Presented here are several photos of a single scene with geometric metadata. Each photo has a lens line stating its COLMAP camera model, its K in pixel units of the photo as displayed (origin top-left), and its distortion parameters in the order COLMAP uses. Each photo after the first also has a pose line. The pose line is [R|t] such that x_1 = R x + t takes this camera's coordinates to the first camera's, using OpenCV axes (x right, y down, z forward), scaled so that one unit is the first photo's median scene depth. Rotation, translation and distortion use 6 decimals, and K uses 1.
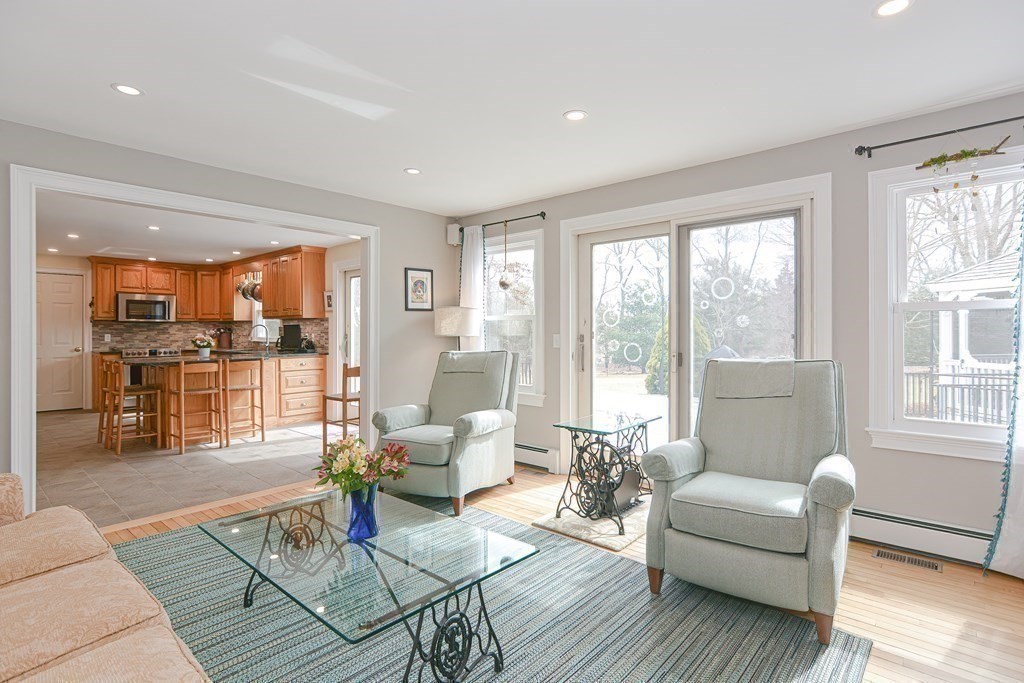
lens RADIAL K [[498.3, 0, 513.0], [0, 498.3, 335.3], [0, 0, 1]] dist [-0.009103, 0.004669]
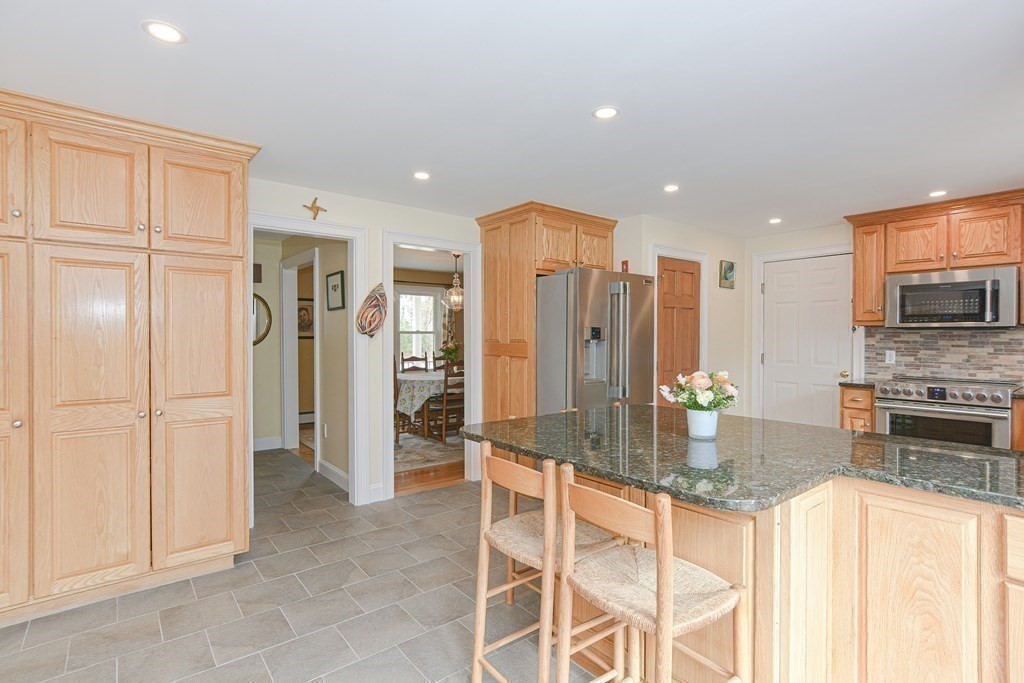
lens RADIAL K [[498.3, 0, 513.5], [0, 498.3, 337.4], [0, 0, 1]] dist [-0.009103, 0.004669]
pose [[-0.172261, 0.010124, -0.984999, -0.185527], [-0.010212, 0.999875, 0.012063, -0.018788], [0.984998, 0.012137, -0.172136, 0.650946]]
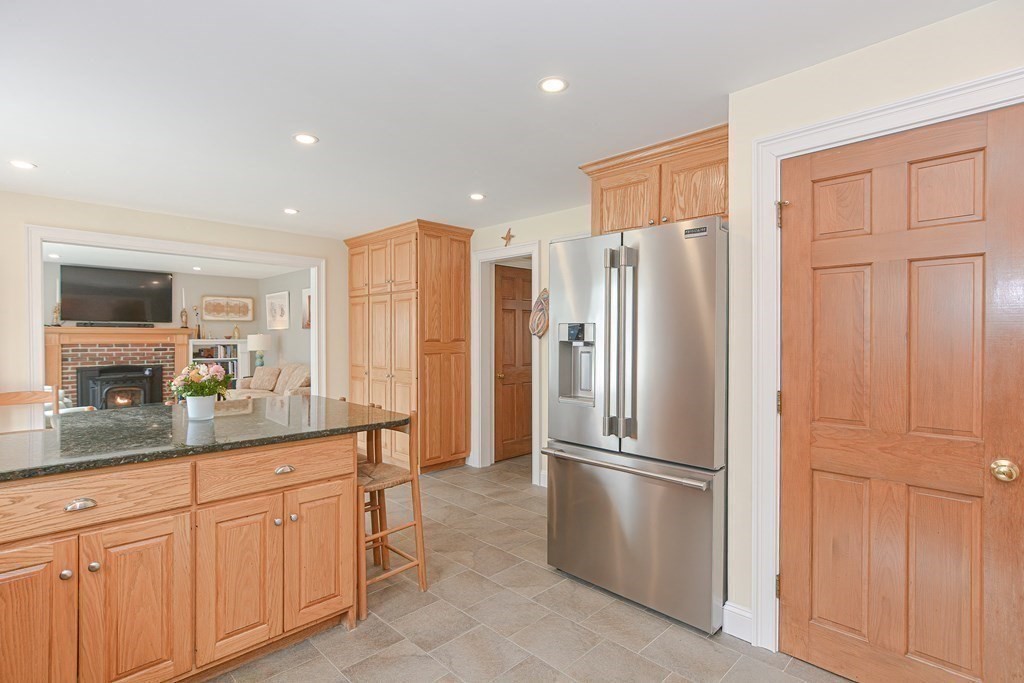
lens RADIAL K [[498.3, 0, 513.0], [0, 498.3, 340.3], [0, 0, 1]] dist [-0.009103, 0.004669]
pose [[-0.999071, 0.005677, 0.042718, -2.976846], [0.006347, 0.999859, 0.015577, -0.011970], [-0.042624, 0.015833, -0.998966, 2.686232]]
